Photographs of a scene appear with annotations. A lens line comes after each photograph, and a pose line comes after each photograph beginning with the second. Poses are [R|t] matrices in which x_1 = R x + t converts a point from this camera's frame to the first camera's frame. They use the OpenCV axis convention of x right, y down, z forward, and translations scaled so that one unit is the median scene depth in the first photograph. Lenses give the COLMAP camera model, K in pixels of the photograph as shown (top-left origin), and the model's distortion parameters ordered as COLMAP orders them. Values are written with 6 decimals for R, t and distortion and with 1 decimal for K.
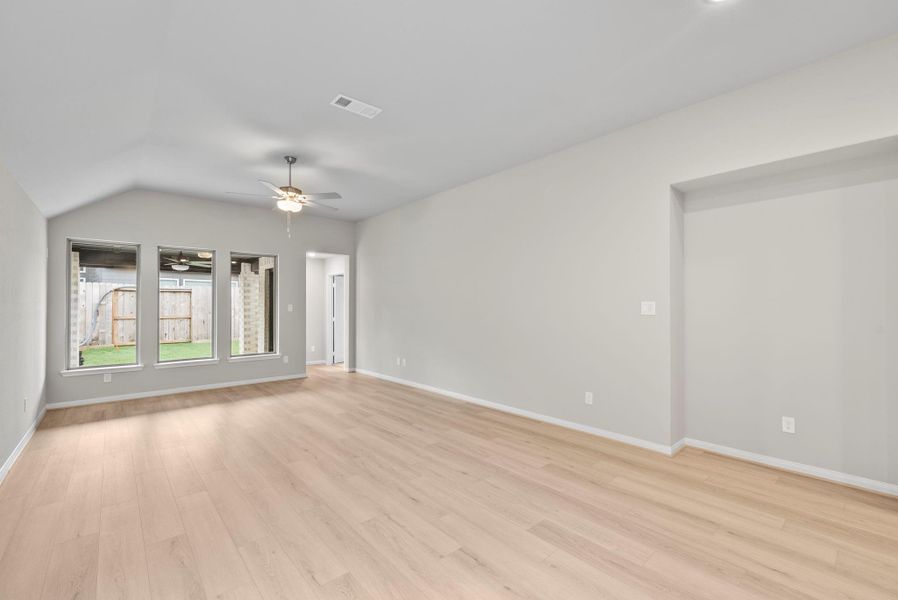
lens RADIAL K [[385.0, 0, 449.0], [0, 385.0, 300.0], [0, 0, 1]] dist [0.000623, -0.000023]
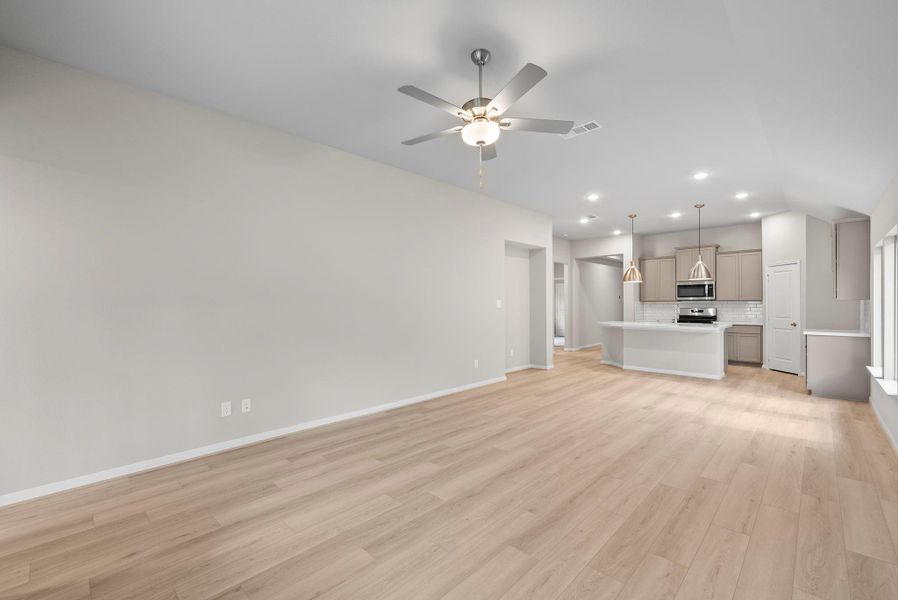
lens RADIAL K [[385.0, 0, 449.0], [0, 385.0, 300.0], [0, 0, 1]] dist [0.000623, -0.000023]
pose [[-0.084061, 0.008380, 0.996425, -1.183935], [-0.013009, 0.999870, -0.009507, 0.021220], [-0.996376, -0.013762, -0.083941, 1.293707]]
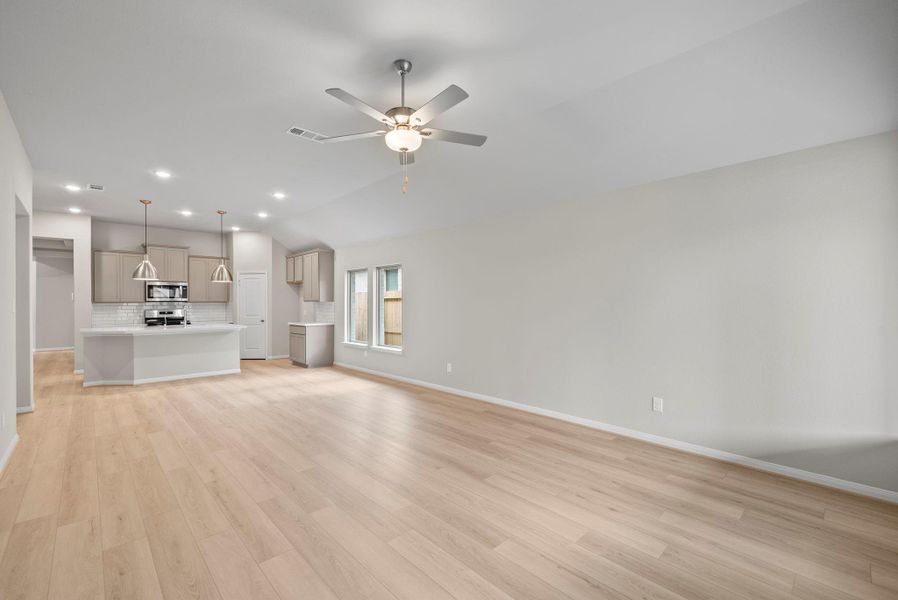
lens RADIAL K [[385.0, 0, 449.0], [0, 385.0, 300.0], [0, 0, 1]] dist [0.000623, -0.000023]
pose [[-0.999262, 0.004396, -0.038166, -0.542353], [0.005267, 0.999727, -0.022761, 0.031848], [0.038055, -0.022945, -0.999012, 1.913419]]
